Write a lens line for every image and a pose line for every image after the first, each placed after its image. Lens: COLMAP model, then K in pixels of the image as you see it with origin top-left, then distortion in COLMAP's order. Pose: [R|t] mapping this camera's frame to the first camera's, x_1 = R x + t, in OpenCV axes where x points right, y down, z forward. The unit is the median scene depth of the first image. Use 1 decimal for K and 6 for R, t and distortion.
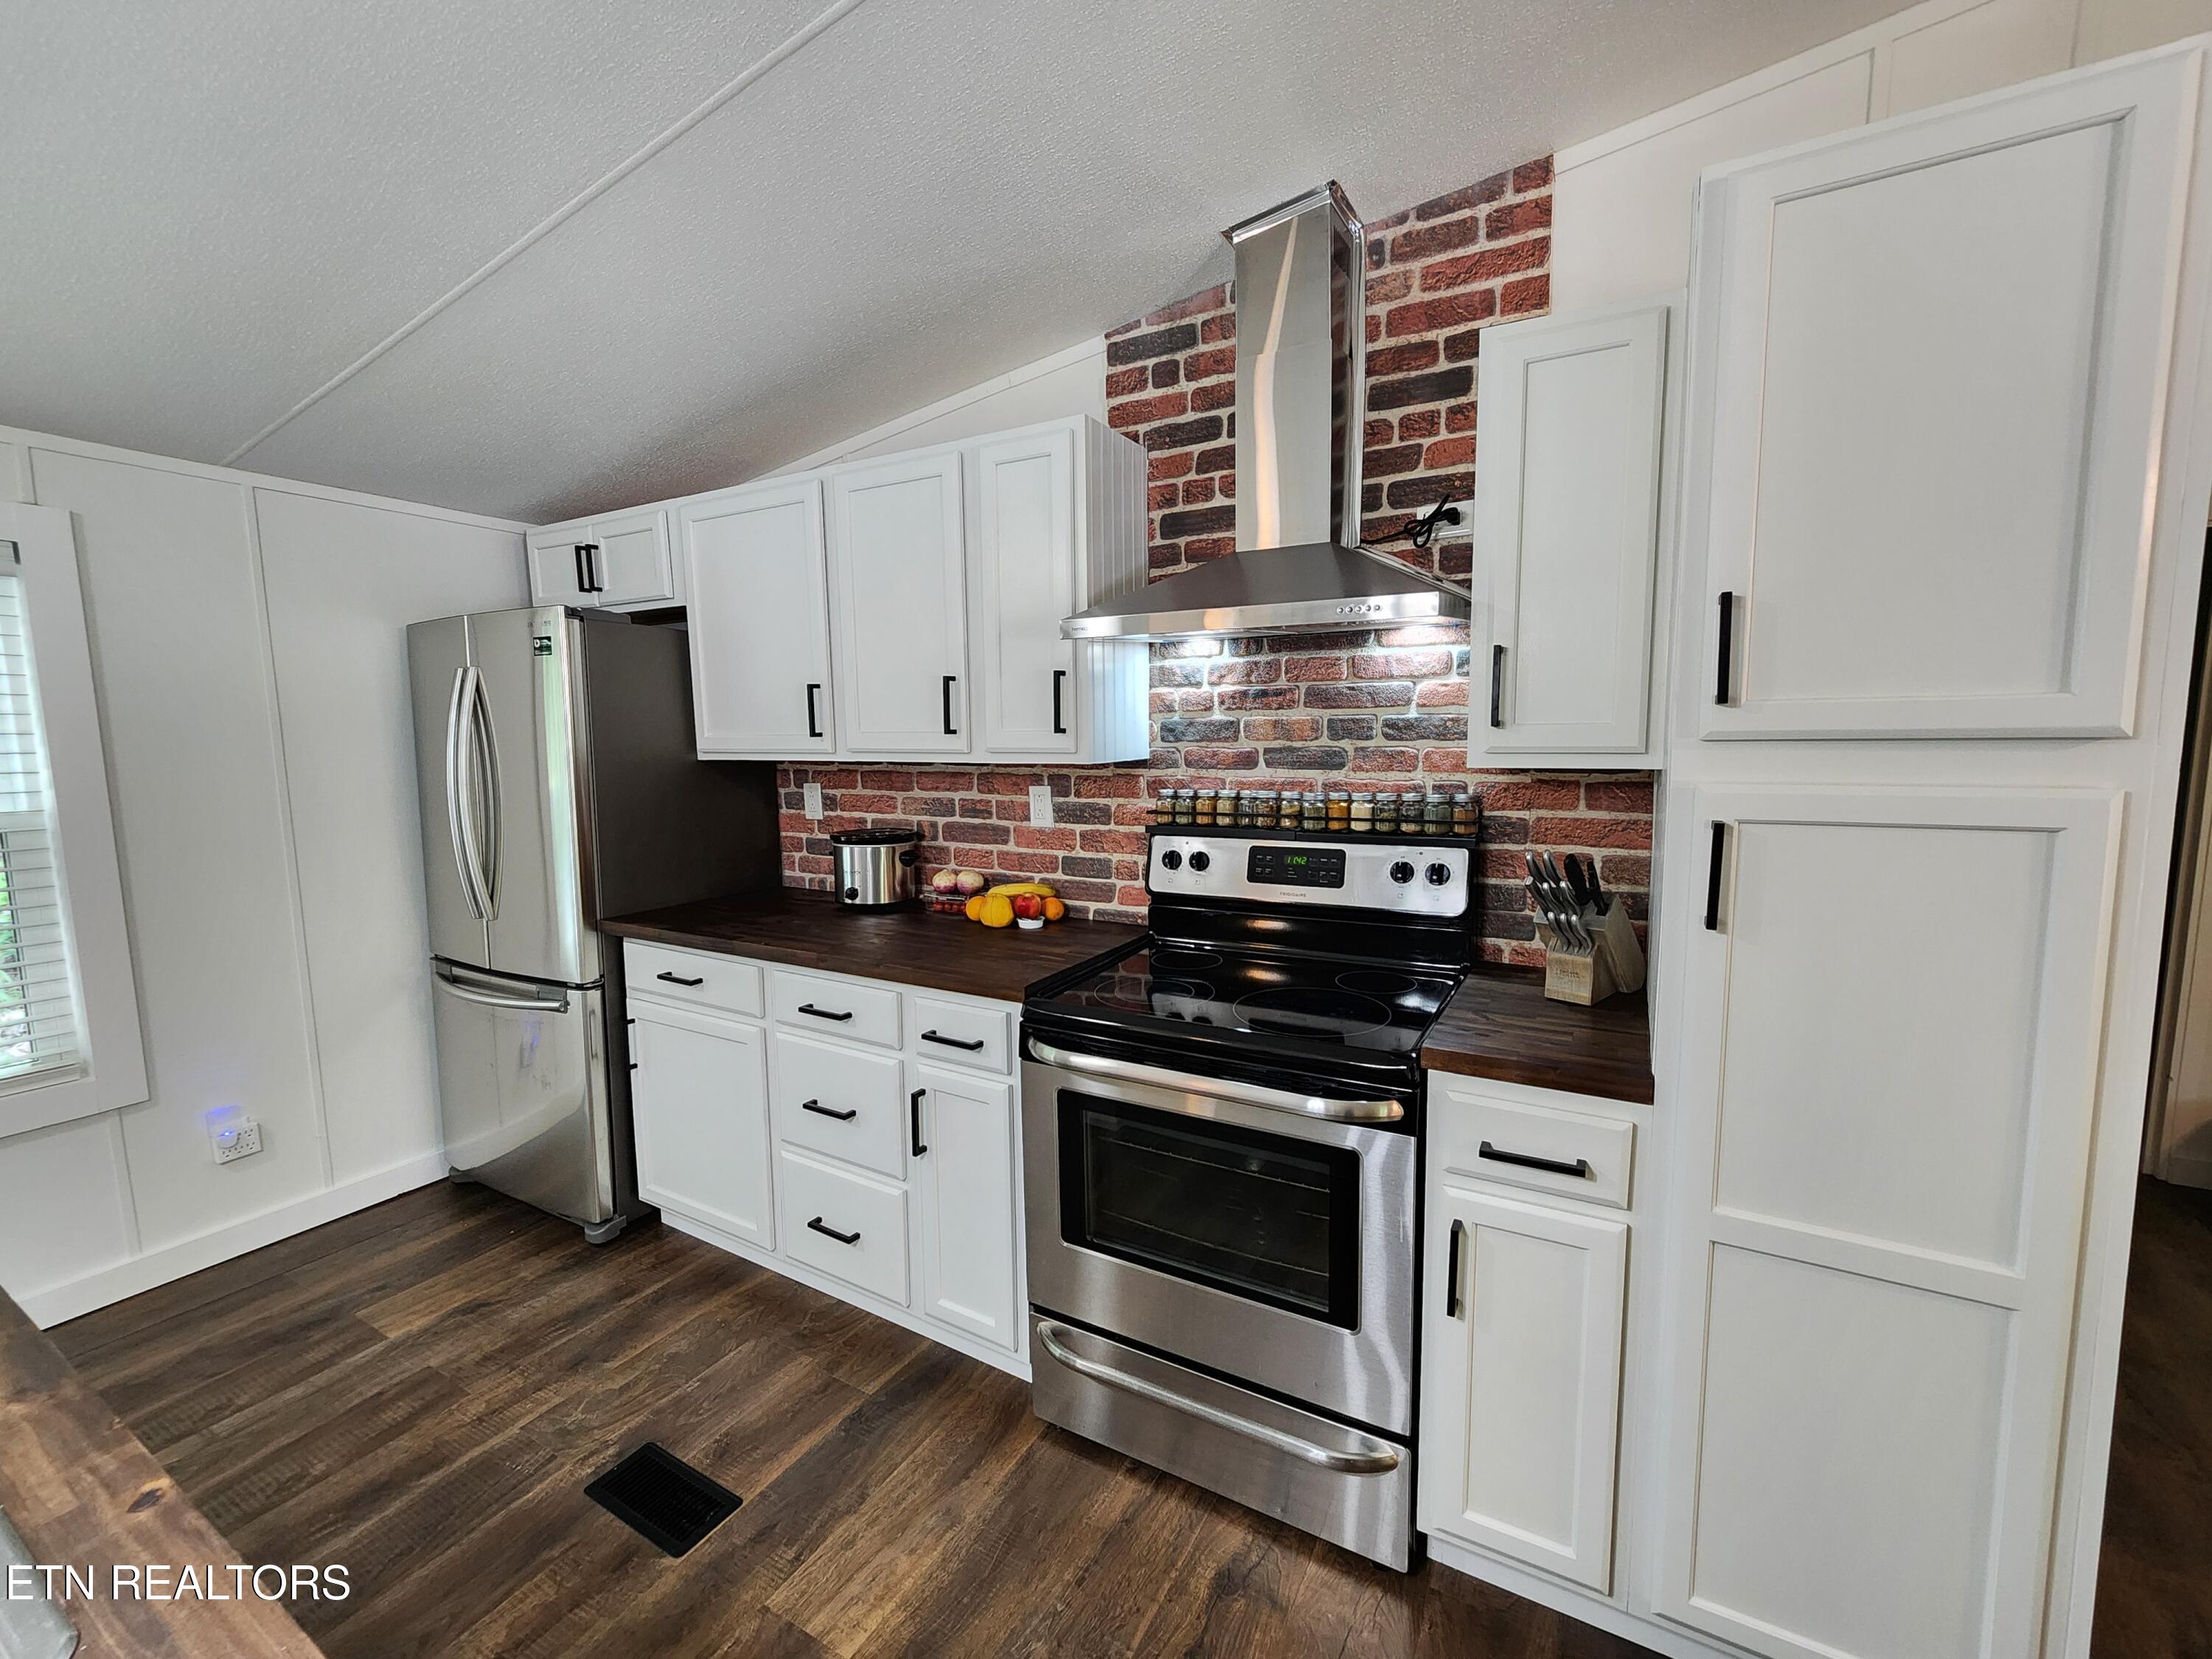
lens RADIAL K [[913.1, 0, 1101.7], [0, 913.1, 825.9], [0, 0, 1]] dist [-0.000610, 0.000059]
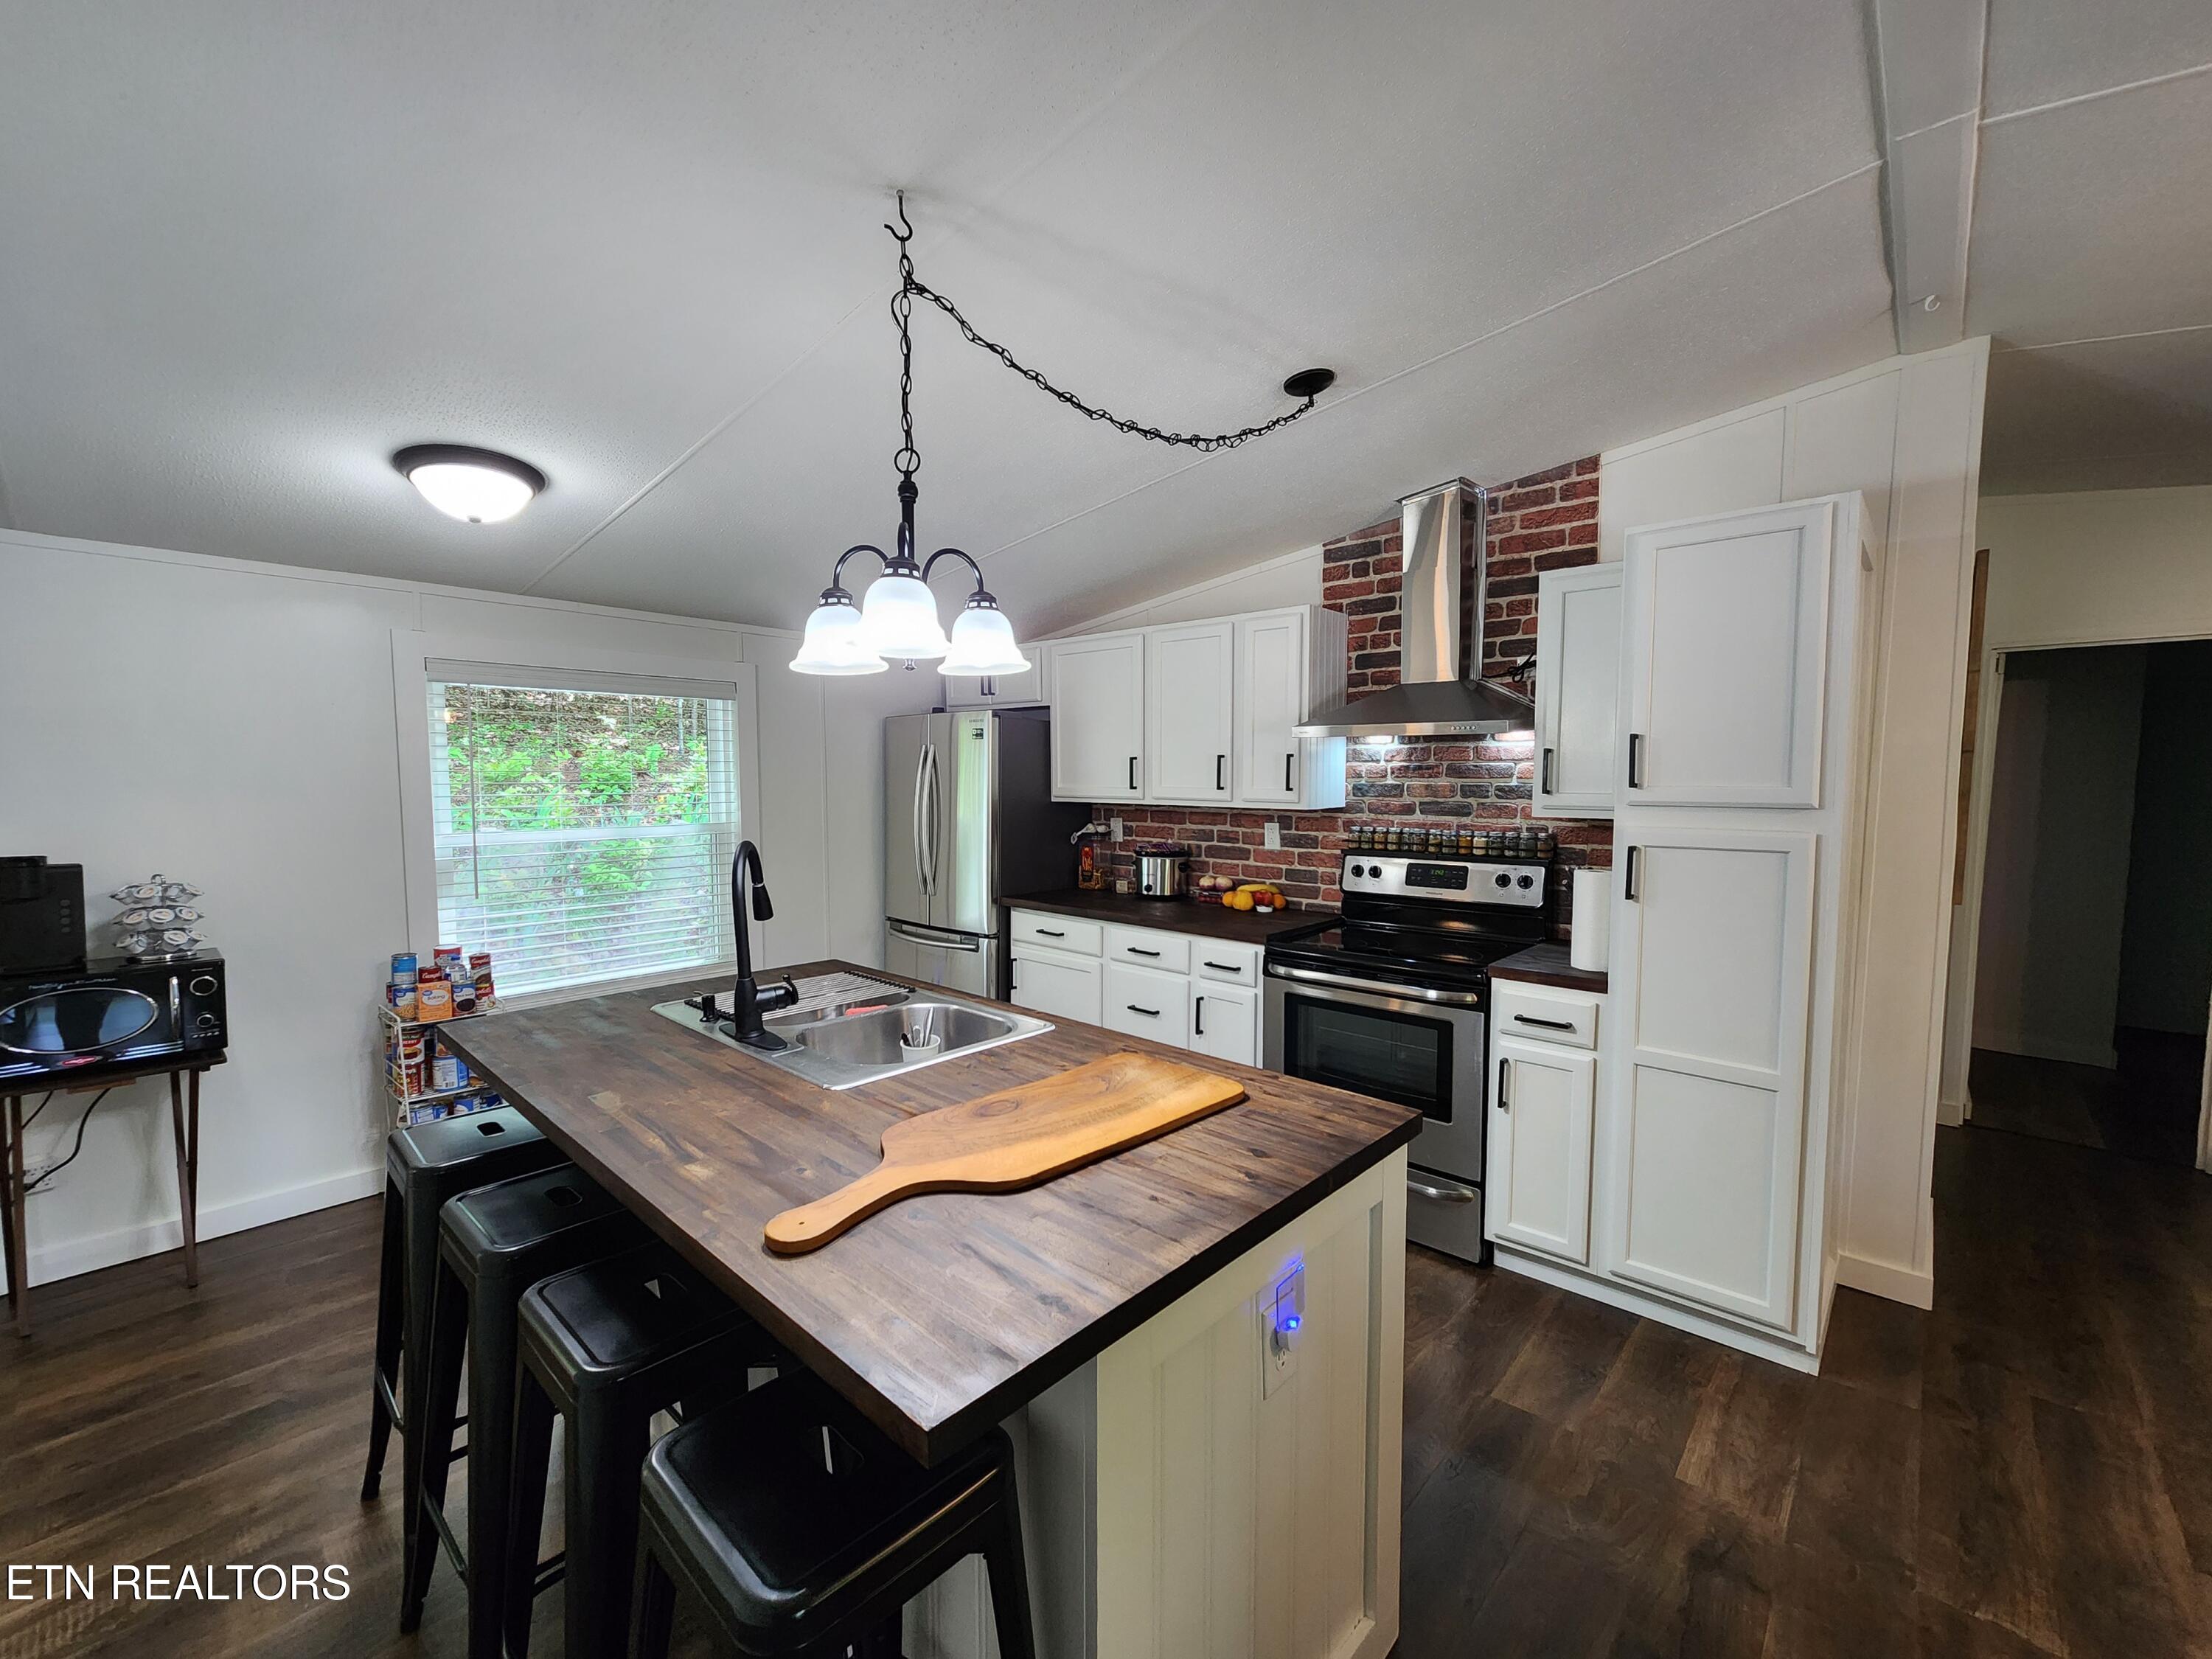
lens RADIAL K [[909.1, 0, 1097.1], [0, 909.1, 831.3], [0, 0, 1]] dist [-0.000608, 0.000022]
pose [[0.974569, 0.026408, -0.222526, -0.015109], [-0.035164, 0.998752, -0.035476, 0.042111], [0.221311, 0.042399, 0.974281, -0.669936]]
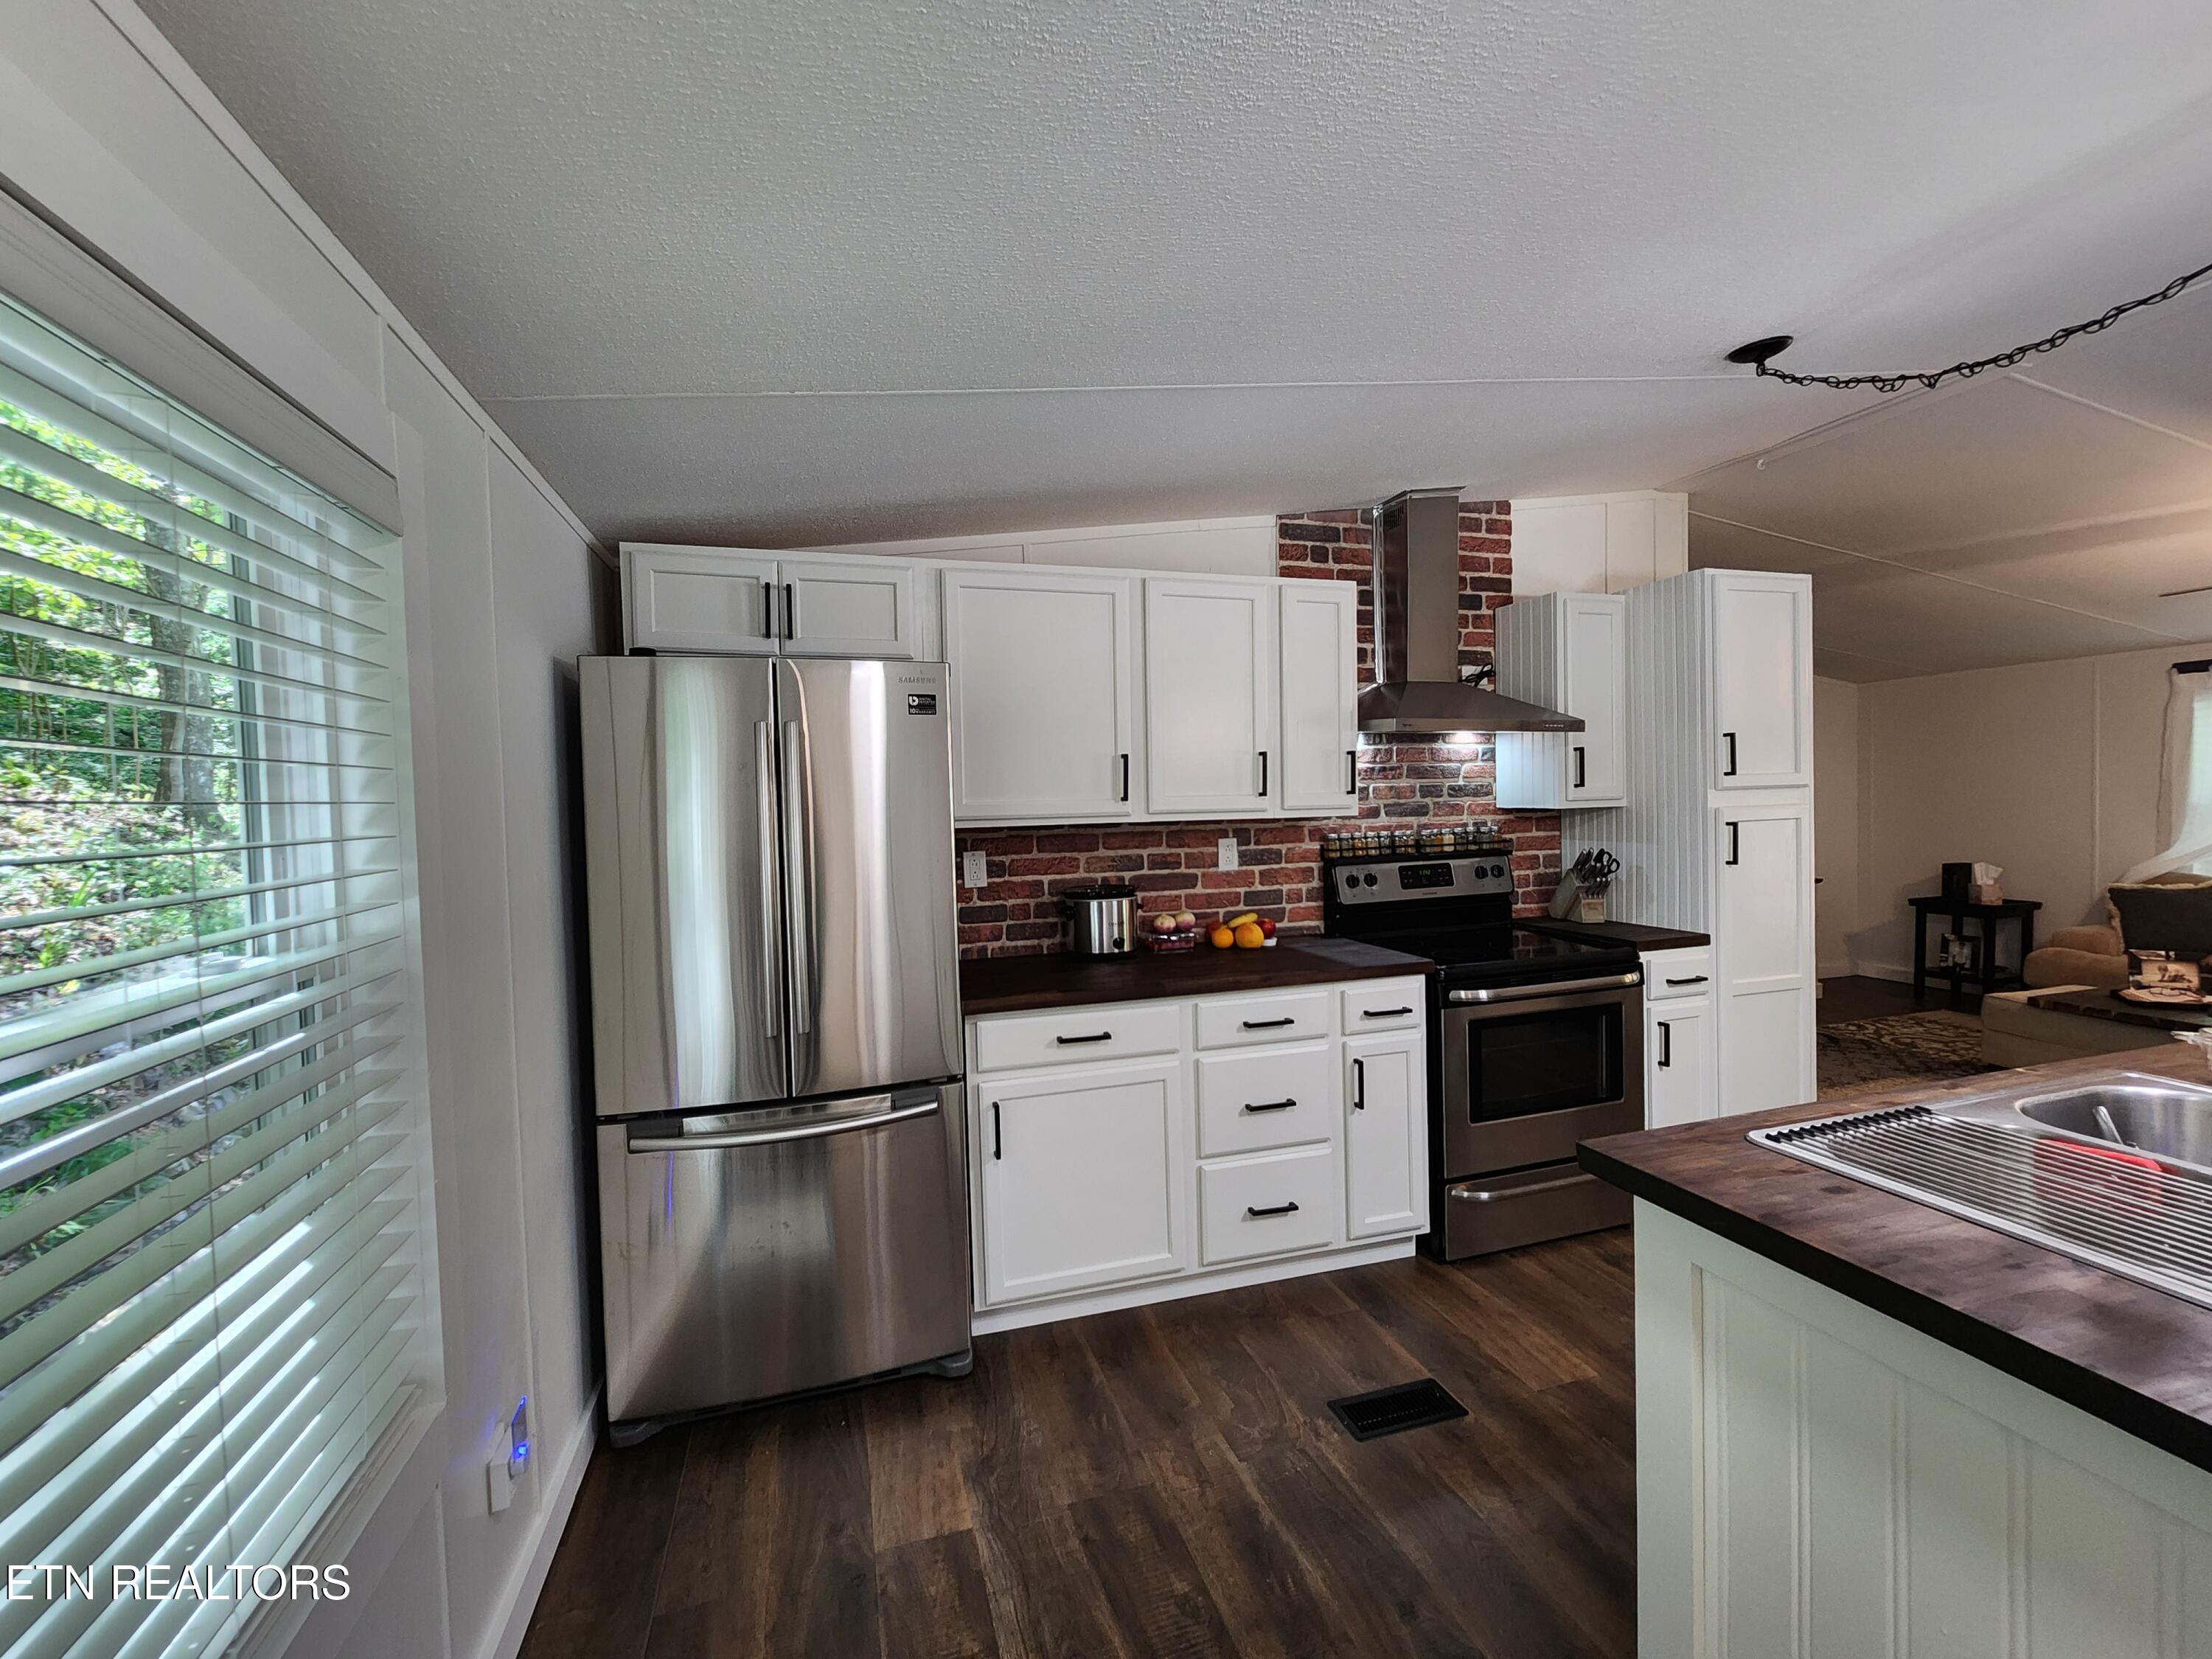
lens RADIAL K [[907.0, 0, 1099.1], [0, 907.0, 829.3], [0, 0, 1]] dist [-0.002440, 0.000339]
pose [[0.689277, -0.030643, 0.723850, -1.292840], [0.093137, 0.994563, -0.046585, -0.016281], [-0.718487, 0.099527, 0.688383, 0.297245]]
